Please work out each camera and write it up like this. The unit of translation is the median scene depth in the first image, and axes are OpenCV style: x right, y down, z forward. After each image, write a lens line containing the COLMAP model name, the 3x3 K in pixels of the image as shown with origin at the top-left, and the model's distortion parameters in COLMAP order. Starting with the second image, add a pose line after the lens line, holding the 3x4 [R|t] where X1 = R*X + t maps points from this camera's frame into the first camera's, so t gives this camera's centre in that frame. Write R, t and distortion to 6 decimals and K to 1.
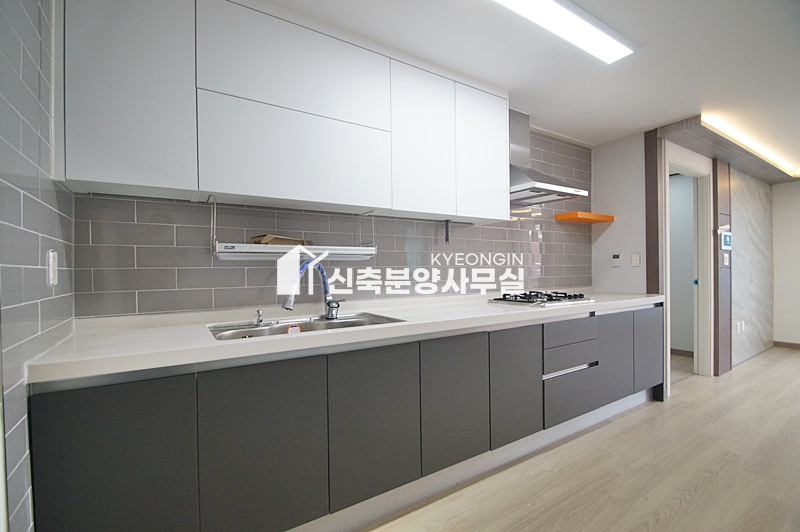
lens RADIAL K [[357.4, 0, 405.8], [0, 357.4, 264.4], [0, 0, 1]] dist [-0.015369, -0.001368]
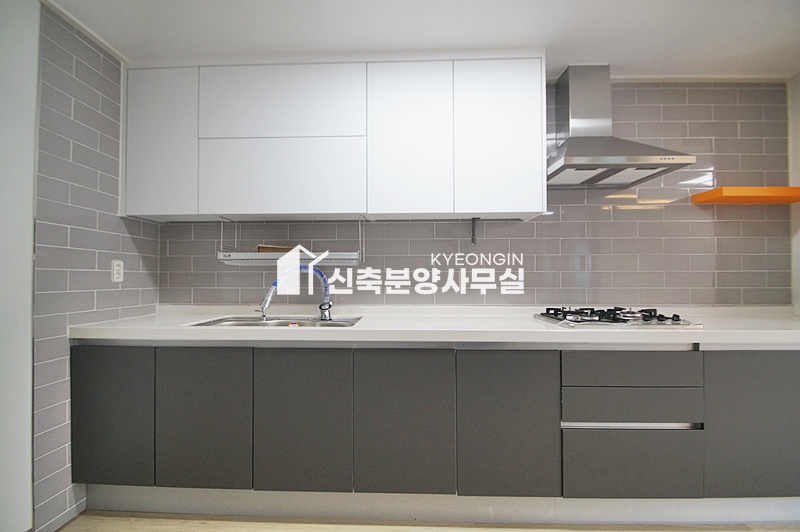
lens RADIAL K [[357.4, 0, 402.6], [0, 357.4, 265.8], [0, 0, 1]] dist [-0.015369, -0.001368]
pose [[0.823049, -0.008420, -0.567908, 0.534484], [-0.000224, 0.999885, -0.015150, 0.005731], [0.567971, 0.012597, 0.822953, 0.216367]]
